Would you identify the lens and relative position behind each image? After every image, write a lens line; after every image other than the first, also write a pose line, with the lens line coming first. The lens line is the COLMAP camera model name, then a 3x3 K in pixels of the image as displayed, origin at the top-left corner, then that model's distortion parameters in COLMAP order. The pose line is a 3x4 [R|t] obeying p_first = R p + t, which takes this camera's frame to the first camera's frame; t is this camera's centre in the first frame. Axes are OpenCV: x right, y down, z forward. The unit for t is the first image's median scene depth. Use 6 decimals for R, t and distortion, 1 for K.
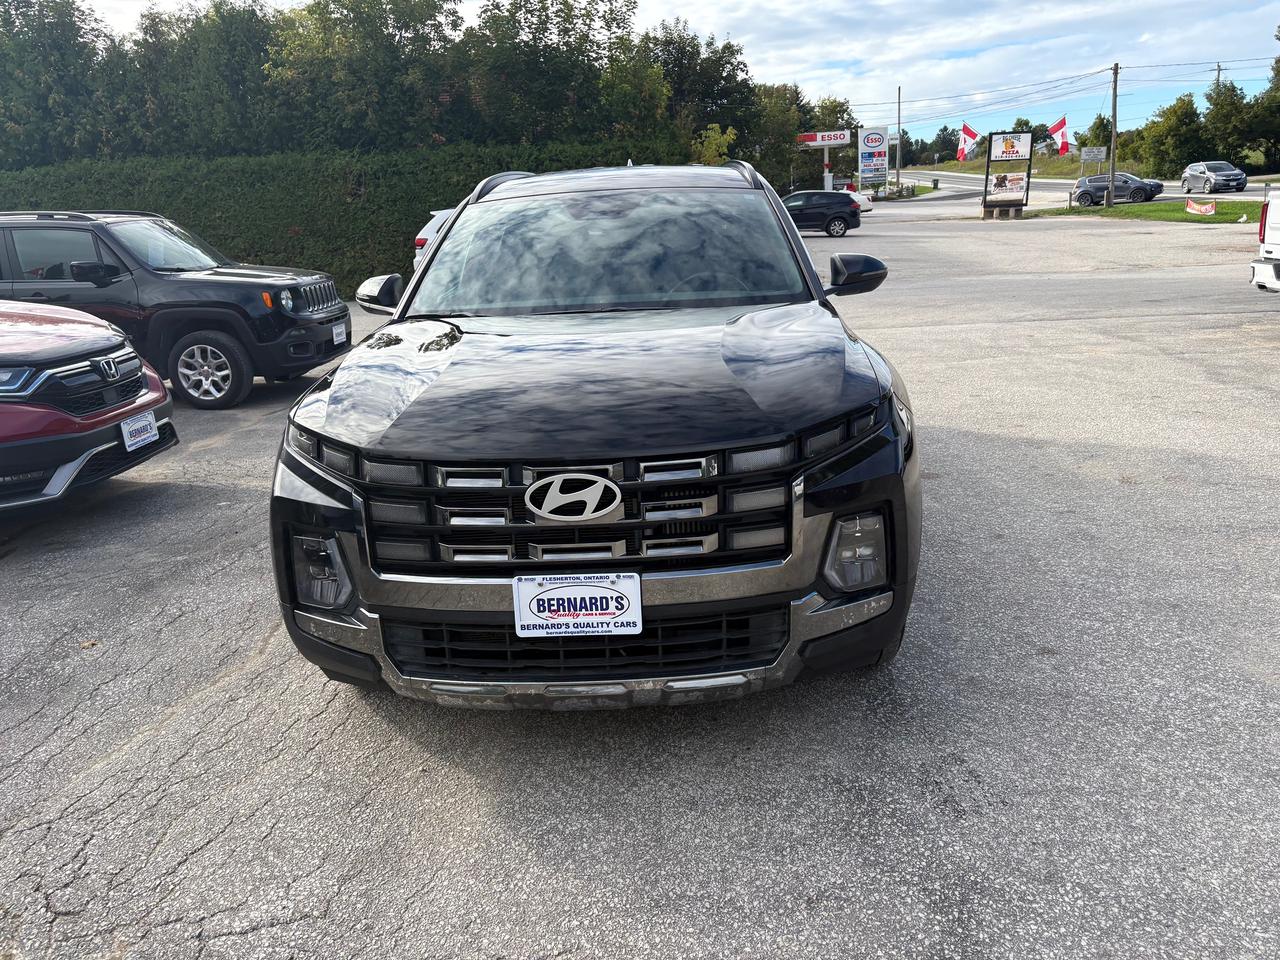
lens RADIAL K [[981.6, 0, 635.5], [0, 981.6, 407.0], [0, 0, 1]] dist [0.091294, -0.122236]
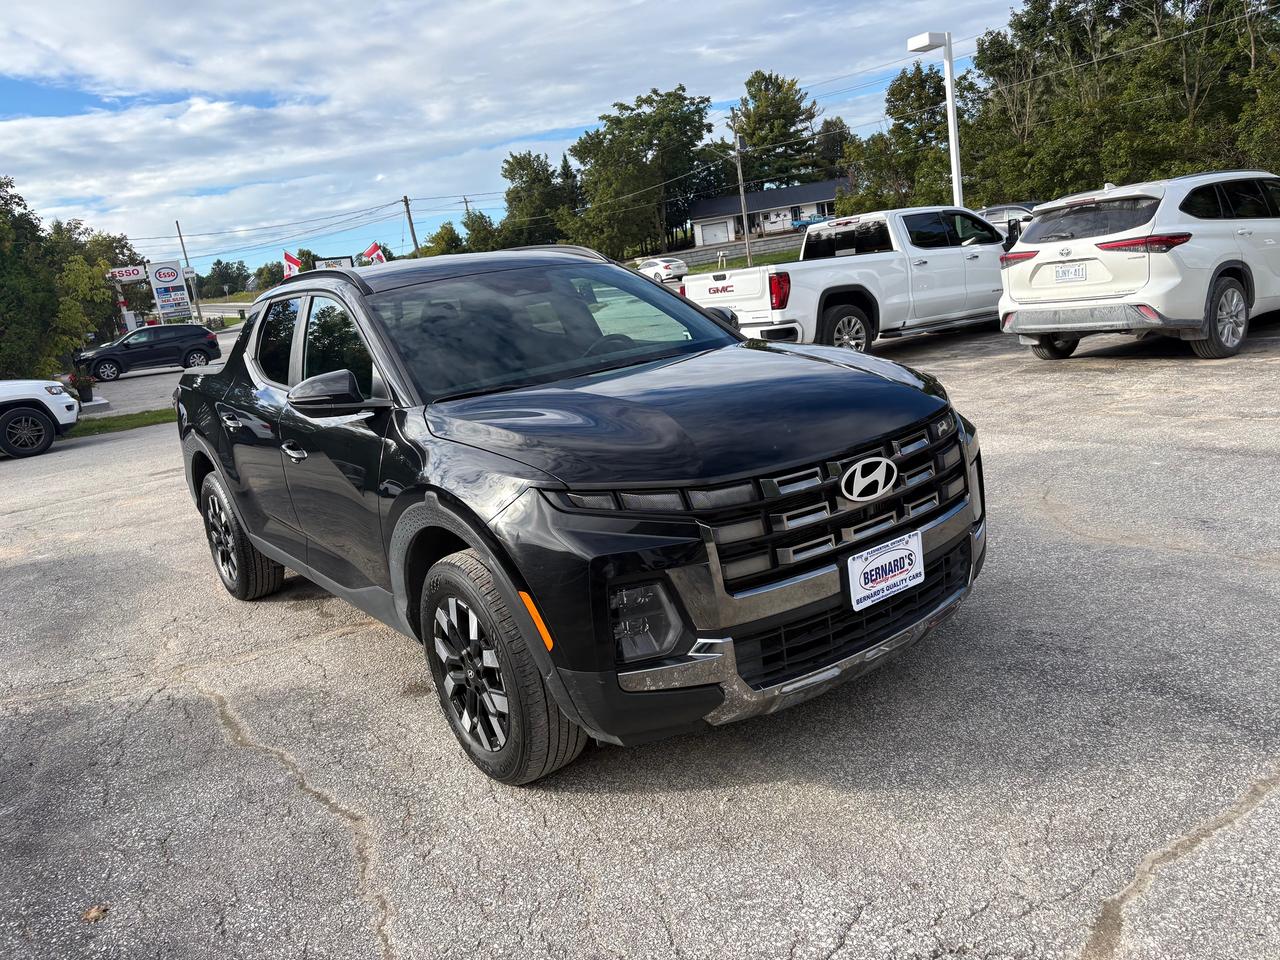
lens RADIAL K [[981.6, 0, 635.5], [0, 981.6, 407.0], [0, 0, 1]] dist [0.091294, -0.122236]
pose [[0.774234, -0.143595, 0.616394, -0.876298], [0.219753, 0.974322, -0.049047, 0.003074], [-0.593524, 0.173428, 0.785909, 0.191864]]
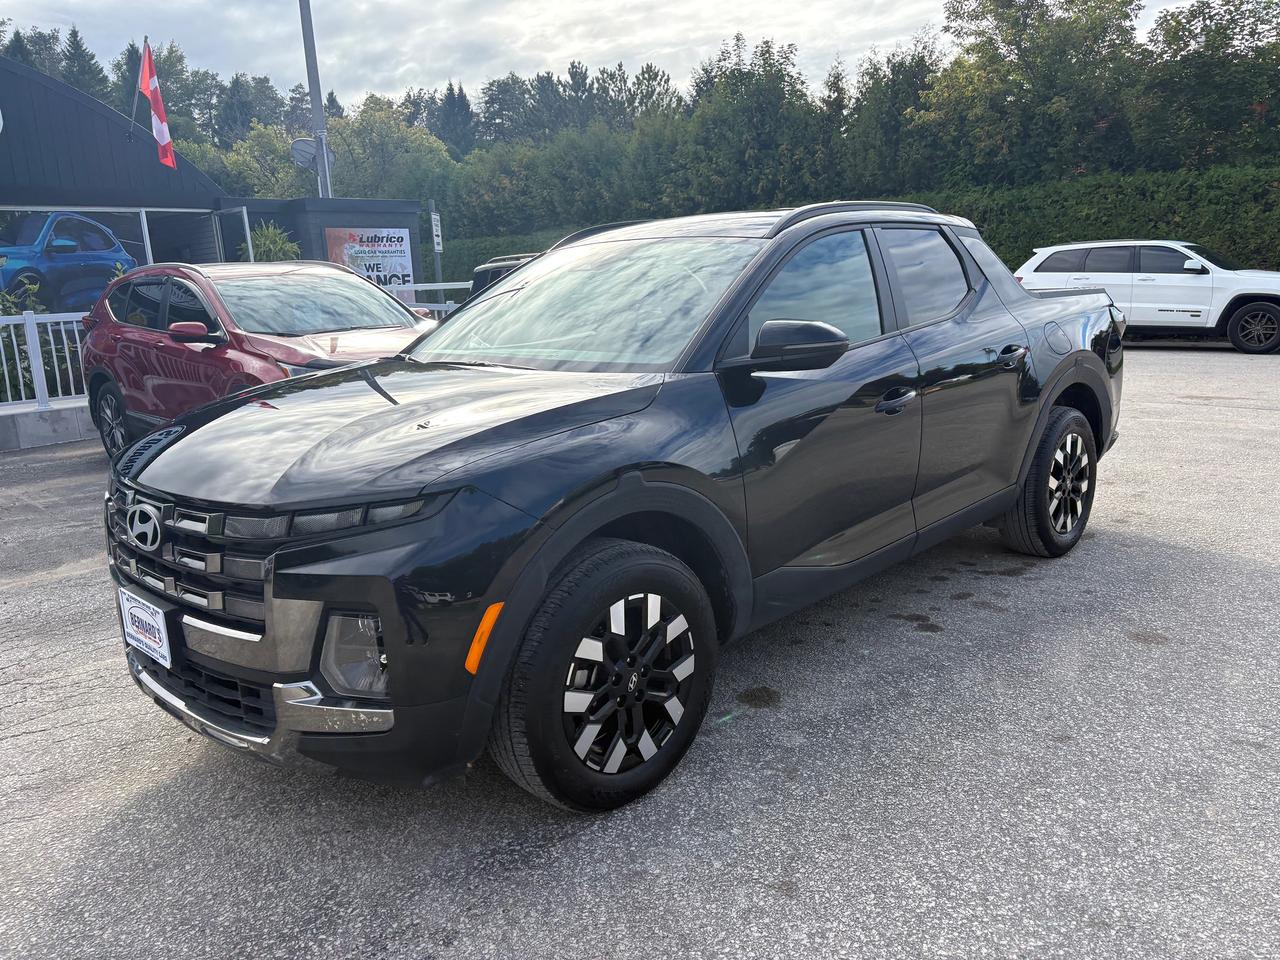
lens RADIAL K [[953.0, 0, 640.5], [0, 953.0, 428.8], [0, 0, 1]] dist [0.100465, -0.103634]
pose [[0.753221, 0.130024, -0.644788, 0.892270], [-0.134555, 0.989996, 0.042453, -0.117034], [0.643858, 0.054783, 0.763181, 0.457919]]
